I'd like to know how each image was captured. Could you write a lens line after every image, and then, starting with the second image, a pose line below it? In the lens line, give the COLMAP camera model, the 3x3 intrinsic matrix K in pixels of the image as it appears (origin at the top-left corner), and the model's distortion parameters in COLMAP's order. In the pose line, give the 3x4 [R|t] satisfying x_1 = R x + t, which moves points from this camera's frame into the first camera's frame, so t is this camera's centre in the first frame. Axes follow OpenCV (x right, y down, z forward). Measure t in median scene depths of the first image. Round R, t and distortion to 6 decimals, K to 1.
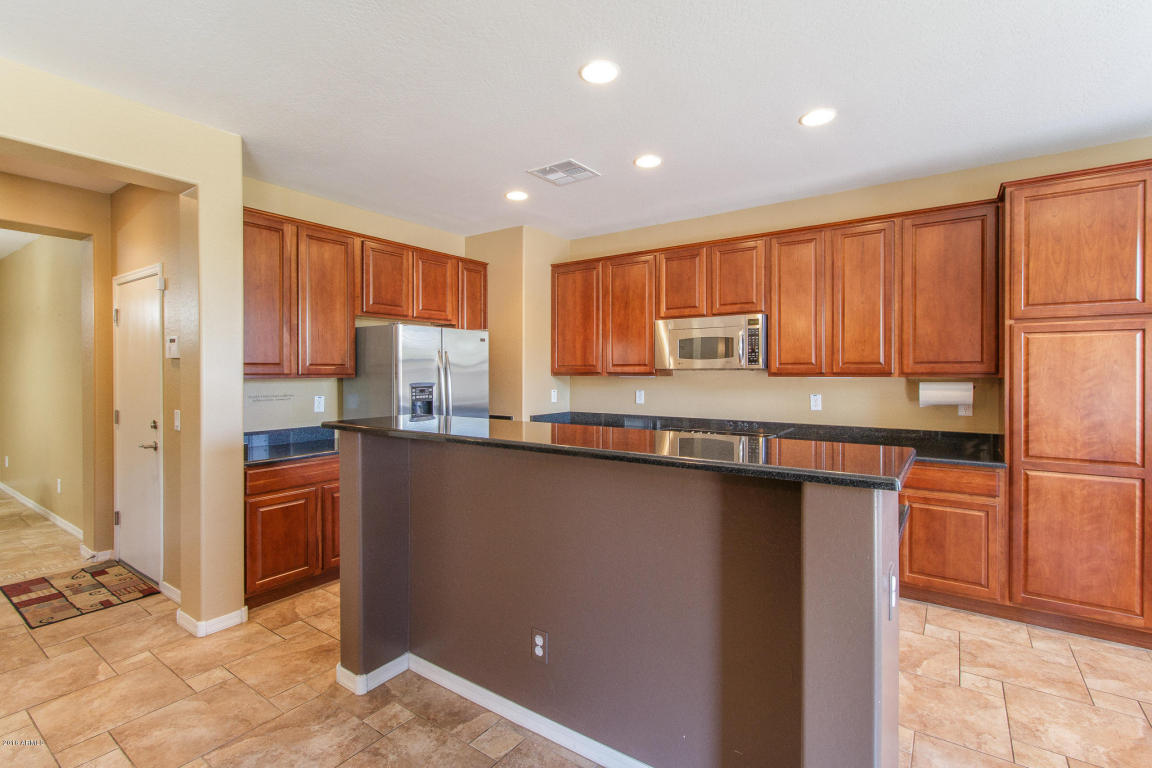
lens RADIAL K [[529.0, 0, 571.5], [0, 529.0, 378.6], [0, 0, 1]] dist [0.002498, 0.000723]
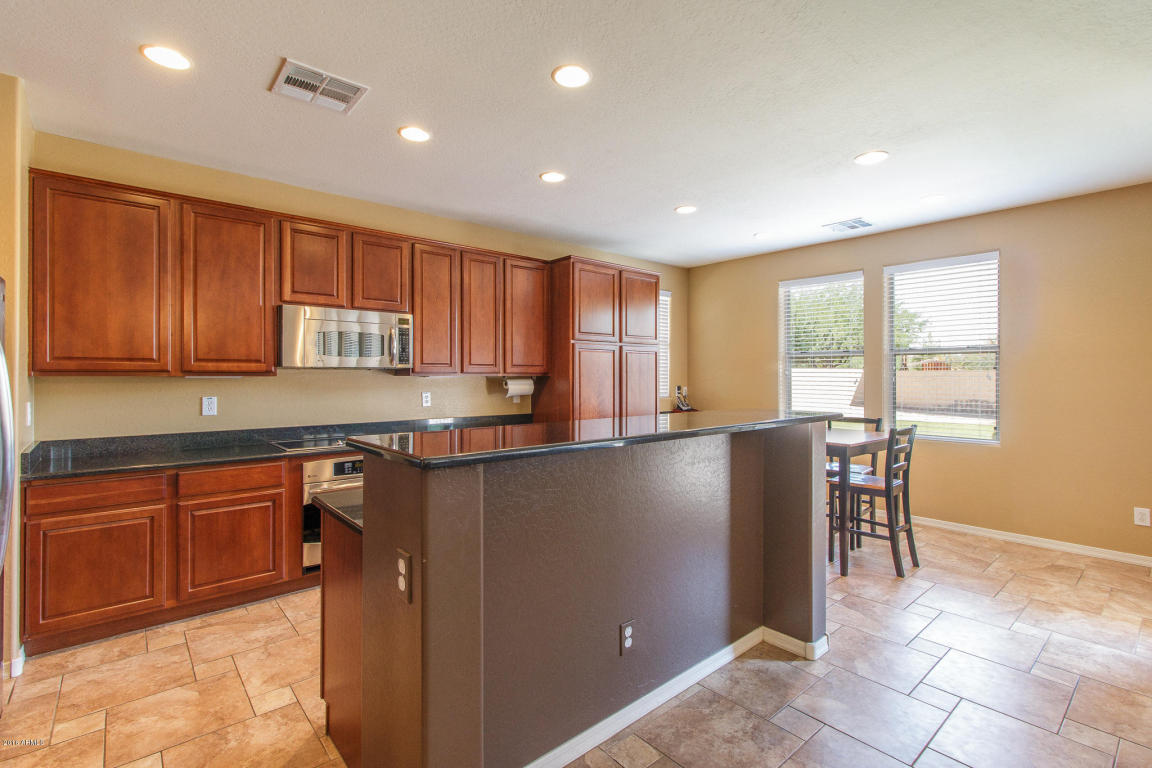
lens RADIAL K [[534.9, 0, 574.2], [0, 534.9, 373.0], [0, 0, 1]] dist [0.000831, -0.000251]
pose [[0.234039, 0.005919, 0.972209, -0.796443], [0.010292, 0.999910, -0.008565, 0.004161], [-0.972173, 0.012011, 0.233957, 0.626433]]
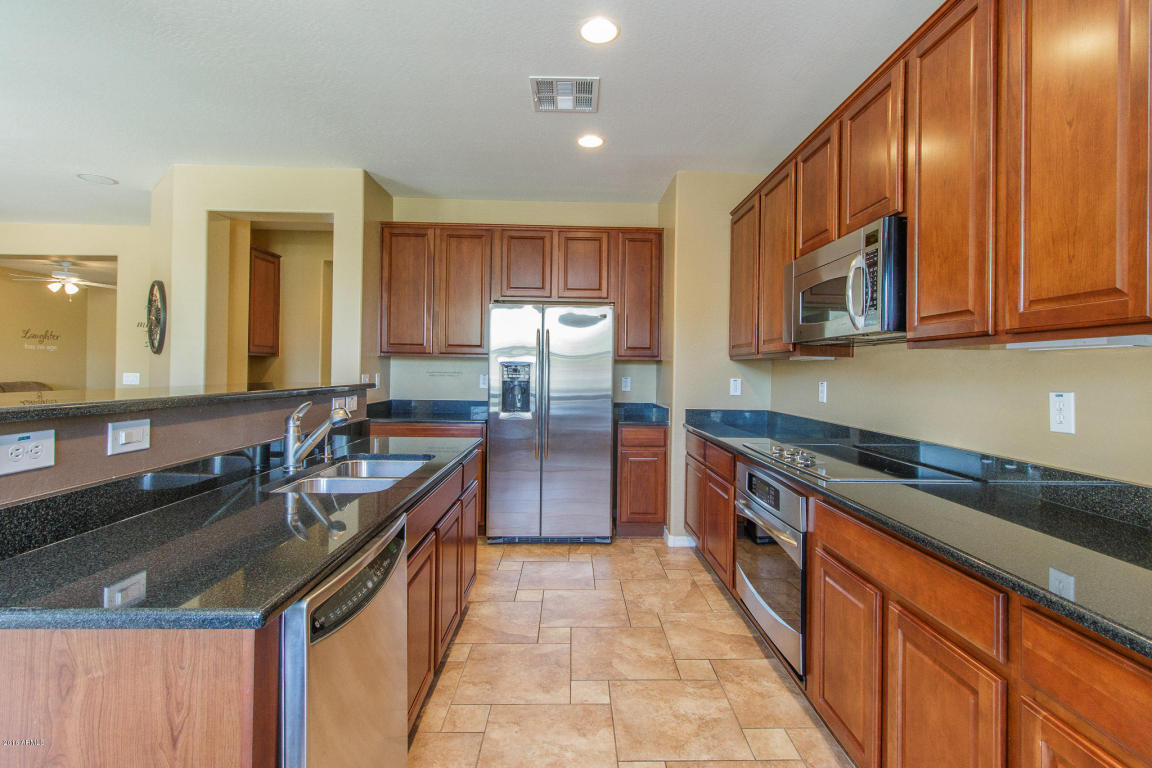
lens RADIAL K [[526.1, 0, 579.6], [0, 526.1, 370.9], [0, 0, 1]] dist [0.004338, 0.000031]
pose [[0.614401, 0.012624, -0.788893, 0.790264], [-0.025647, 0.999663, -0.003978, 0.035548], [0.788577, 0.022677, 0.614517, 0.680866]]
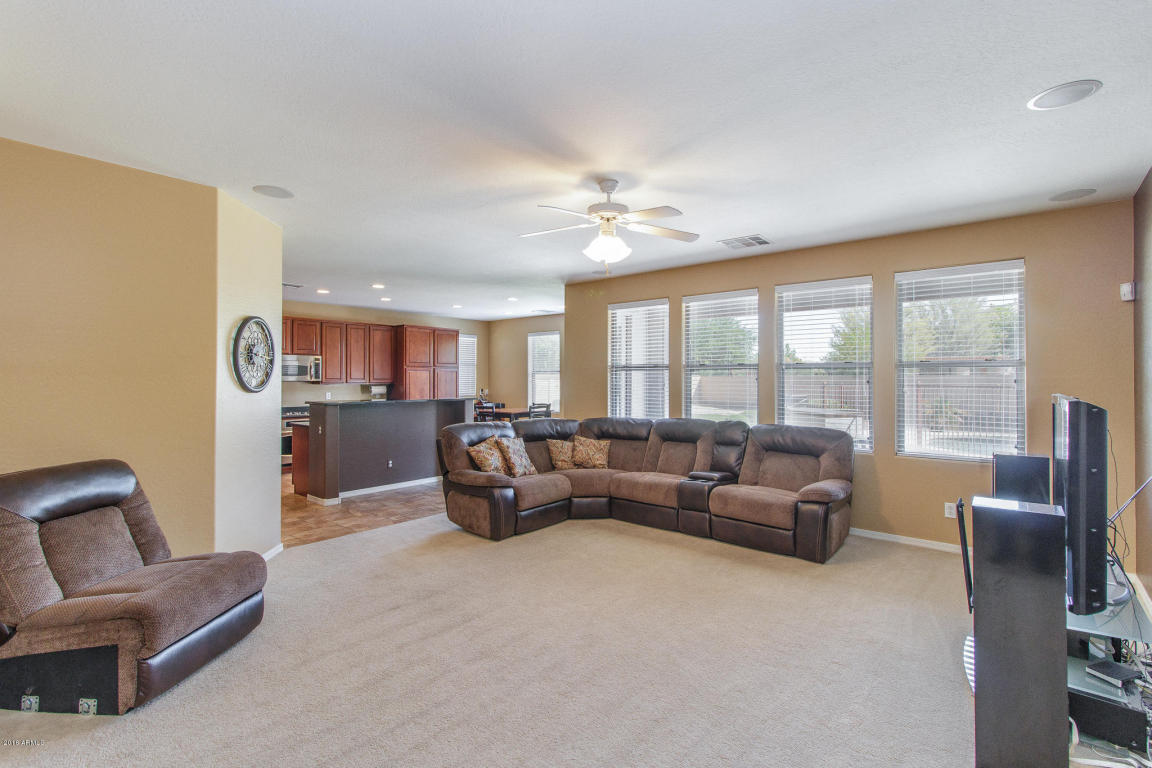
lens RADIAL K [[534.9, 0, 574.2], [0, 534.9, 373.0], [0, 0, 1]] dist [0.000831, -0.000251]
pose [[0.084355, 0.016371, 0.996301, -2.471649], [0.012694, 0.999766, -0.017503, 0.001634], [-0.996355, 0.014124, 0.084127, -0.339872]]
